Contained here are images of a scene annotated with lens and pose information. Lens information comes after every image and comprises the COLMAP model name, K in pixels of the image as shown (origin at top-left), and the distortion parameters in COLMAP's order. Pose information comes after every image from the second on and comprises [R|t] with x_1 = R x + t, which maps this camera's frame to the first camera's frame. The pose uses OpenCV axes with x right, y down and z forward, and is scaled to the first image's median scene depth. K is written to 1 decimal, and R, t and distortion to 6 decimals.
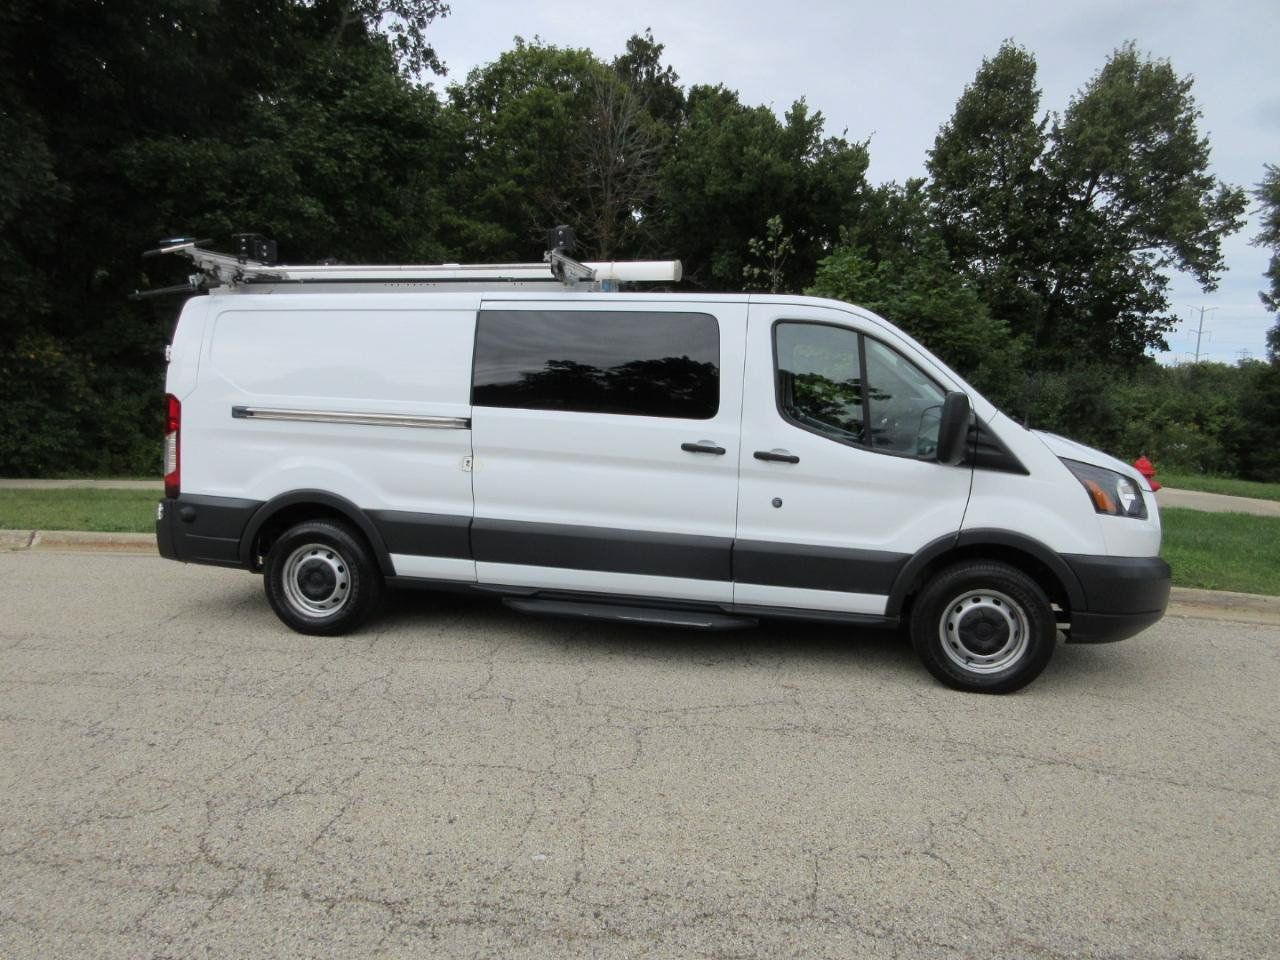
lens RADIAL K [[970.3, 0, 640.1], [0, 970.3, 477.5], [0, 0, 1]] dist [0.000503, 0.008205]
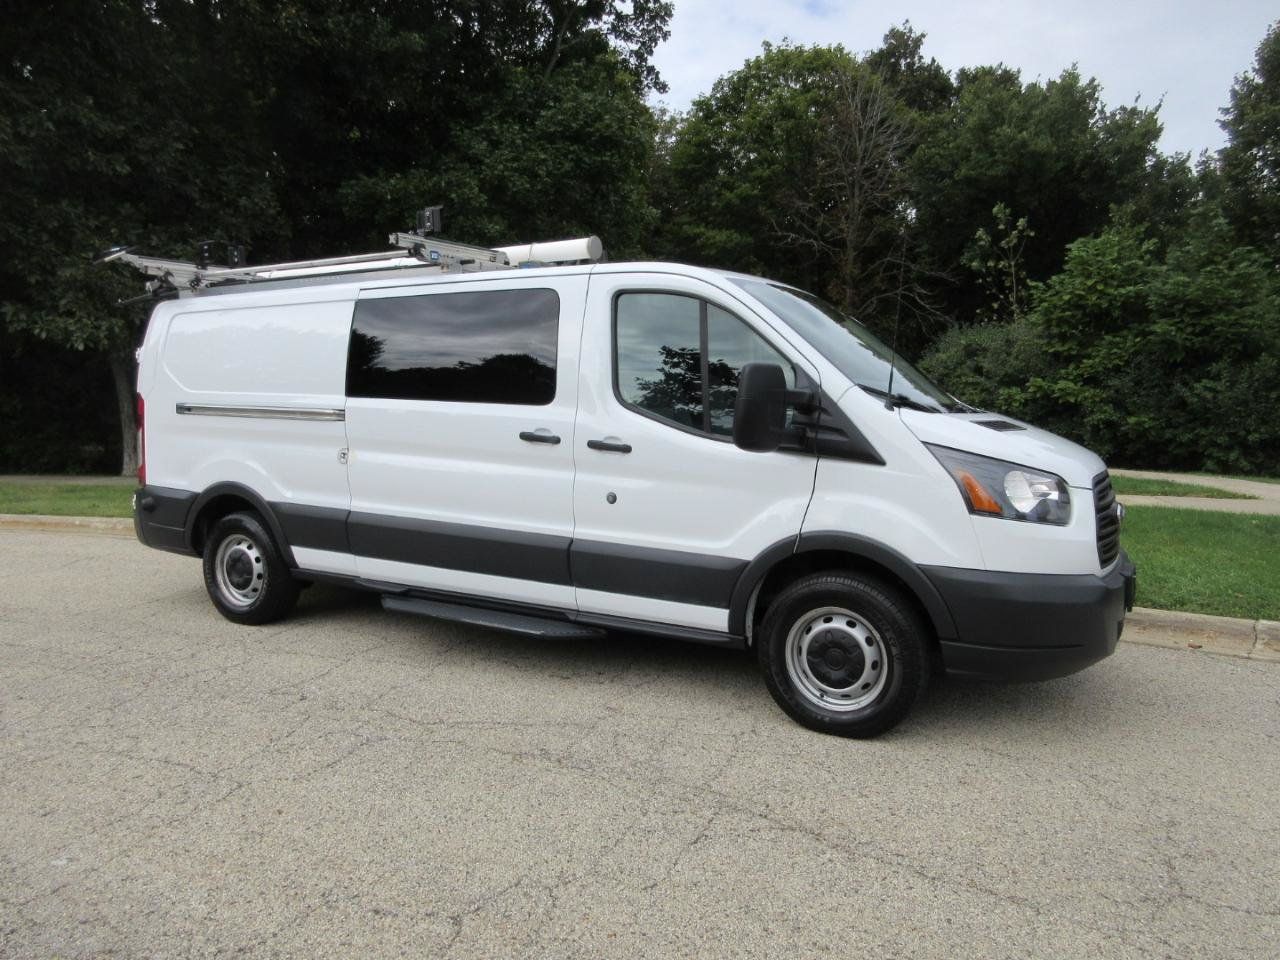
lens RADIAL K [[970.3, 0, 642.8], [0, 970.3, 473.2], [0, 0, 1]] dist [0.000503, 0.008205]
pose [[0.949736, 0.004144, -0.313026, 0.415750], [-0.009163, 0.999852, -0.014564, 0.014873], [0.312919, 0.016700, 0.949633, 0.161493]]
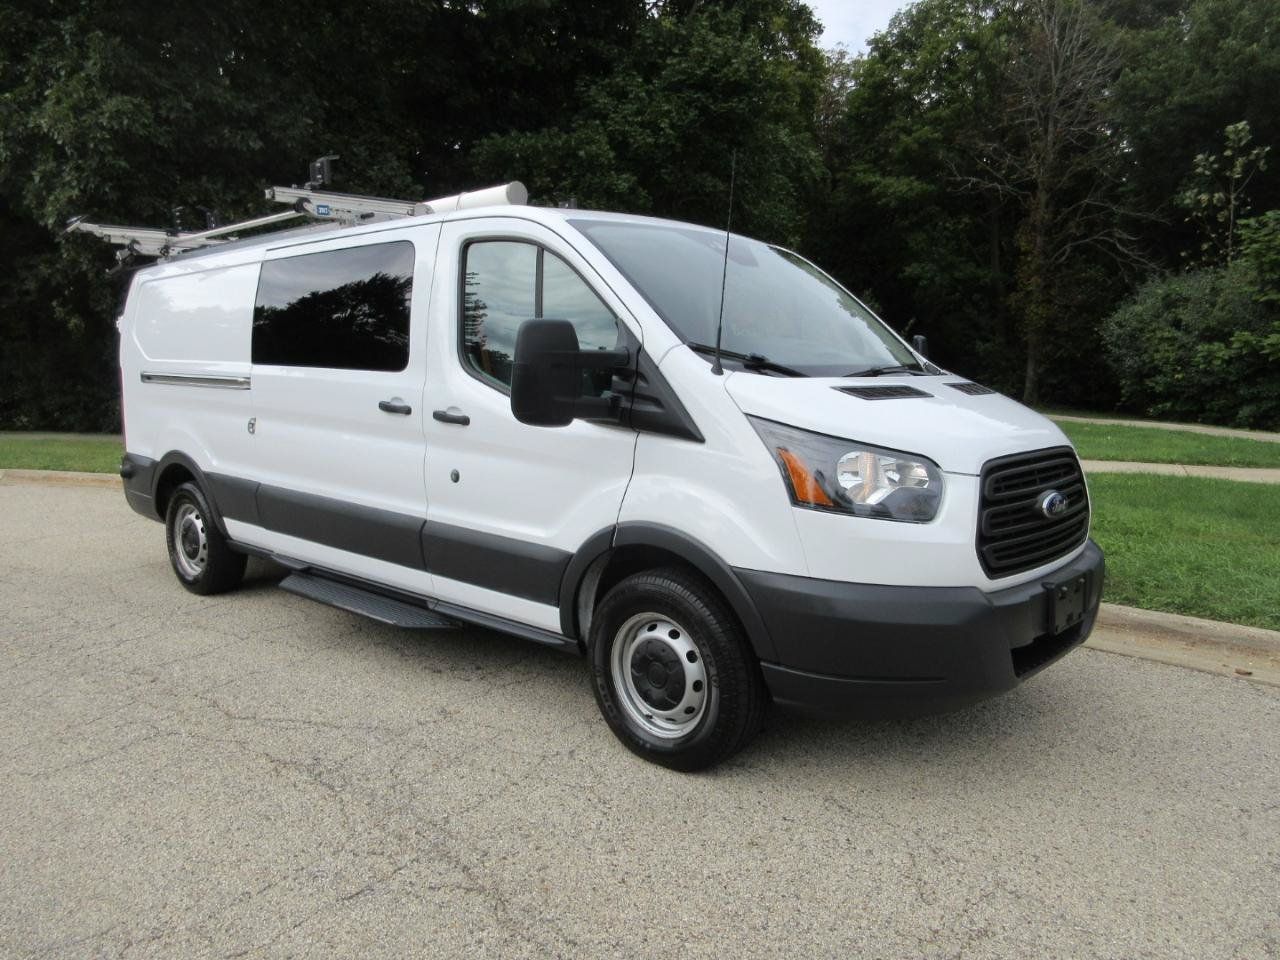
lens RADIAL K [[970.3, 0, 643.1], [0, 970.3, 476.6], [0, 0, 1]] dist [0.000503, 0.008205]
pose [[0.861490, 0.030432, -0.506863, 0.624868], [-0.017443, 0.999387, 0.030357, -0.000177], [0.507476, -0.017311, 0.861492, 0.379980]]
